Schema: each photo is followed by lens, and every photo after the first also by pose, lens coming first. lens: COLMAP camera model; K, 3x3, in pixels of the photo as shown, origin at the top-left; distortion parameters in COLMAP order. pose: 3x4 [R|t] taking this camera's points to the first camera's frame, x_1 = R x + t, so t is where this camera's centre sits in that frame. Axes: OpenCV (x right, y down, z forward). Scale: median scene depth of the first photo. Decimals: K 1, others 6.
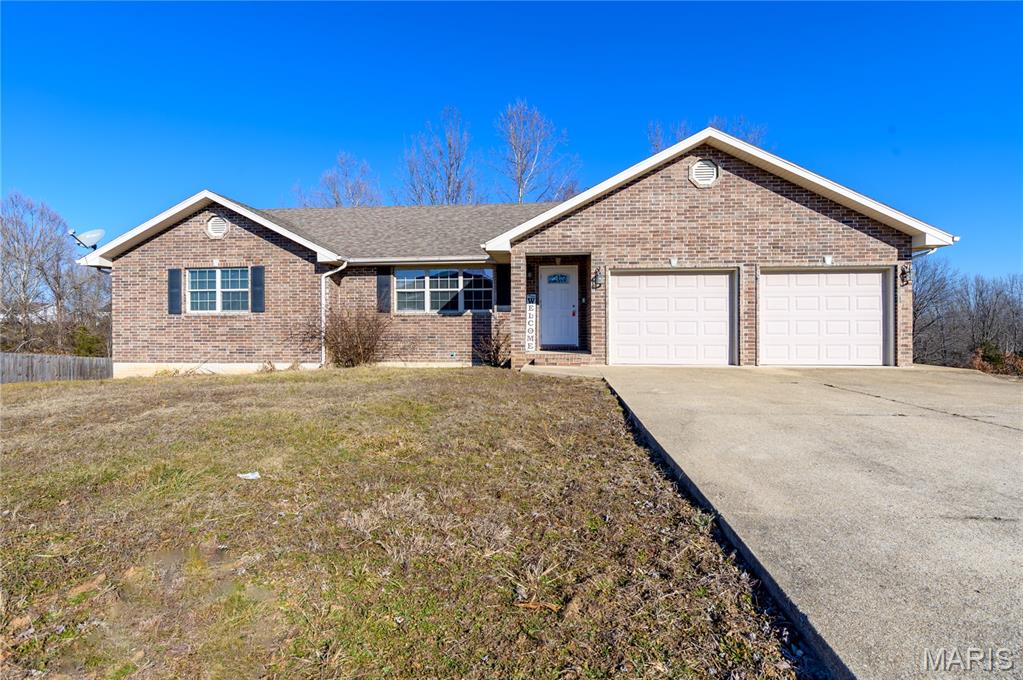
lens RADIAL K [[532.3, 0, 512.4], [0, 532.3, 318.1], [0, 0, 1]] dist [-0.005944, -0.000306]
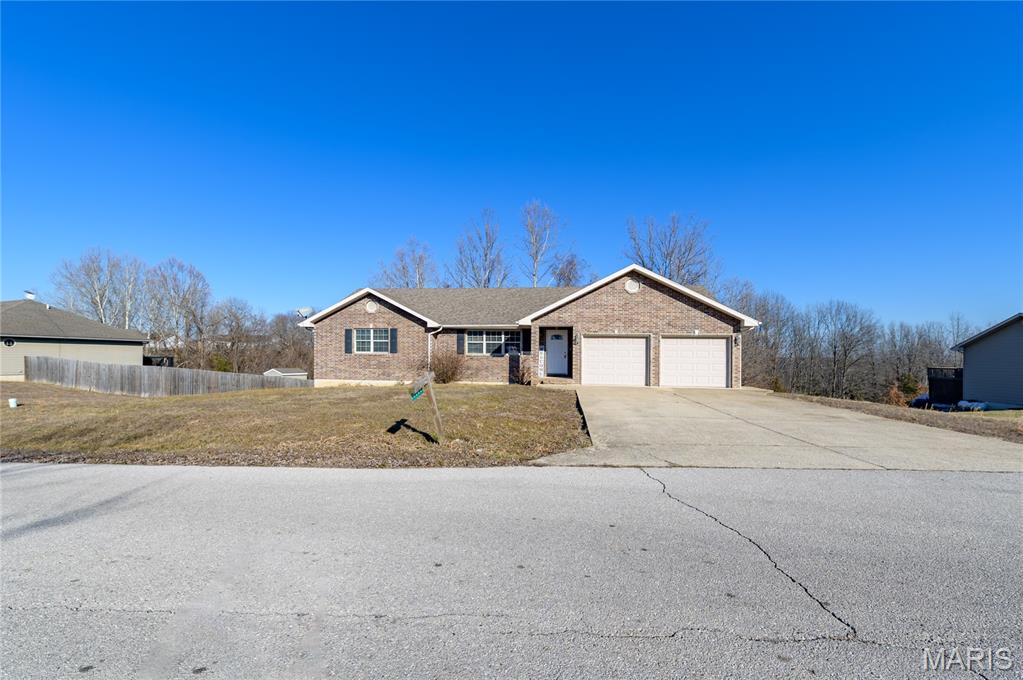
lens RADIAL K [[446.9, 0, 501.8], [0, 446.9, 342.8], [0, 0, 1]] dist [-0.001092, -0.000061]
pose [[0.998471, 0.013137, -0.053699, -0.019020], [-0.013788, 0.999836, -0.011767, -0.034532], [0.053536, 0.012490, 0.998488, -0.543869]]
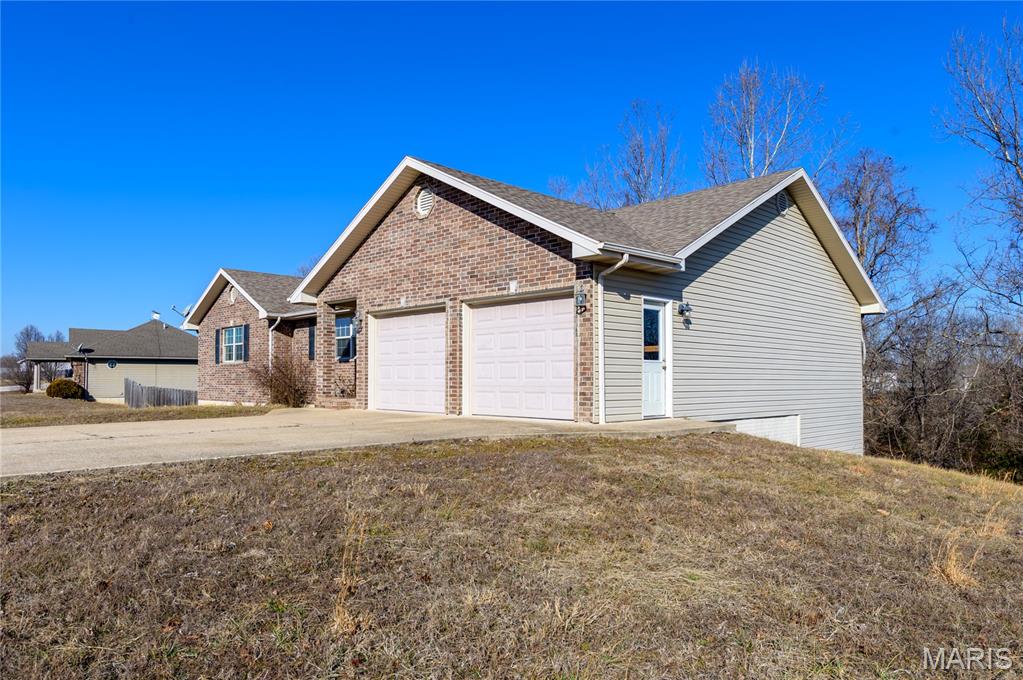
lens RADIAL K [[701.3, 0, 512.9], [0, 701.3, 341.4], [0, 0, 1]] dist [-0.006612, -0.001180]
pose [[0.765989, -0.034669, -0.641918, 1.060457], [0.015283, 0.999245, -0.035731, 0.010396], [0.642672, 0.017559, 0.765940, 0.150470]]
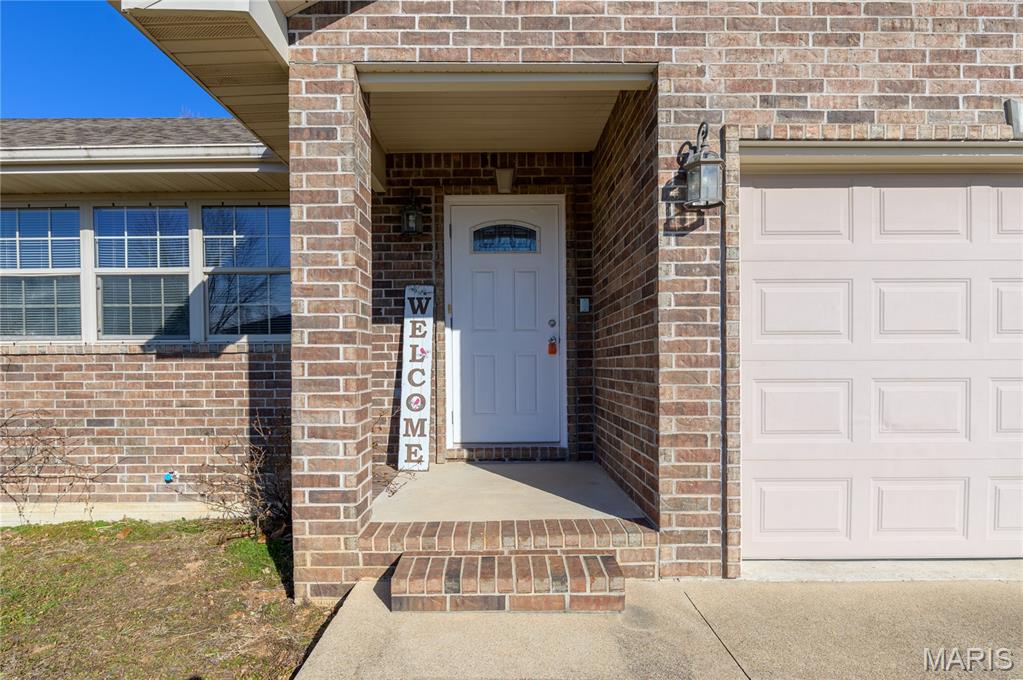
lens RADIAL K [[575.9, 0, 493.3], [0, 575.9, 358.6], [0, 0, 1]] dist [0.000996, 0.000681]
pose [[0.996899, -0.003544, 0.078617, 0.052799], [0.002374, 0.999885, 0.014976, -0.006560], [-0.078661, -0.014743, 0.996792, 0.663400]]
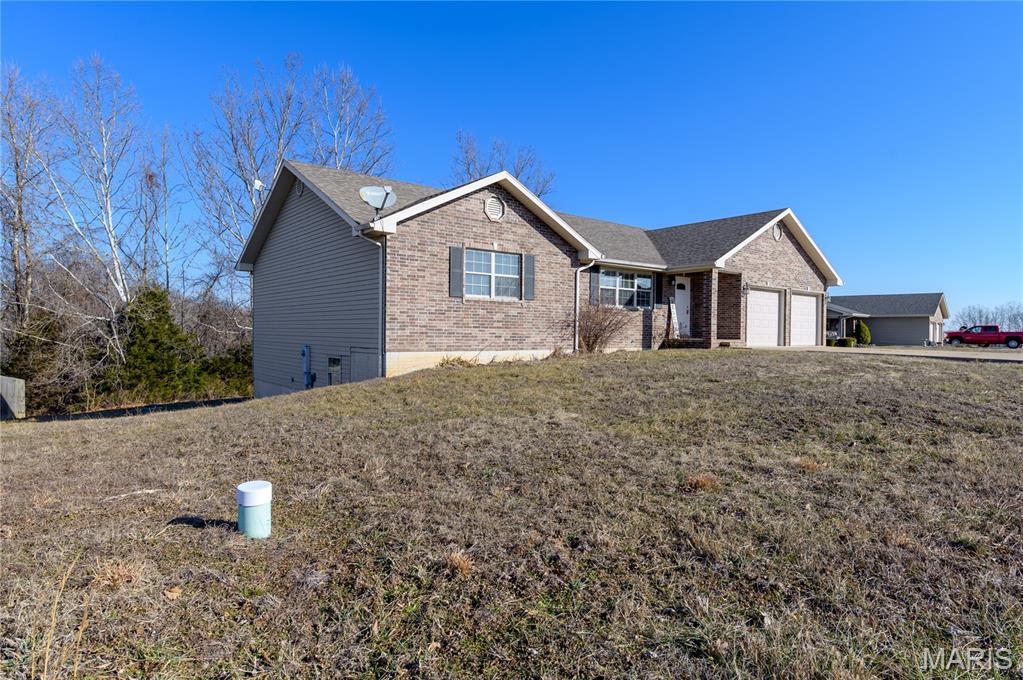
lens RADIAL K [[588.8, 0, 512.6], [0, 588.8, 334.6], [0, 0, 1]] dist [0.000811, 0.000209]
pose [[0.705967, 0.008105, 0.708198, -1.317858], [-0.027244, 0.999505, 0.015720, 0.038643], [-0.707720, -0.030392, 0.705839, 0.227833]]
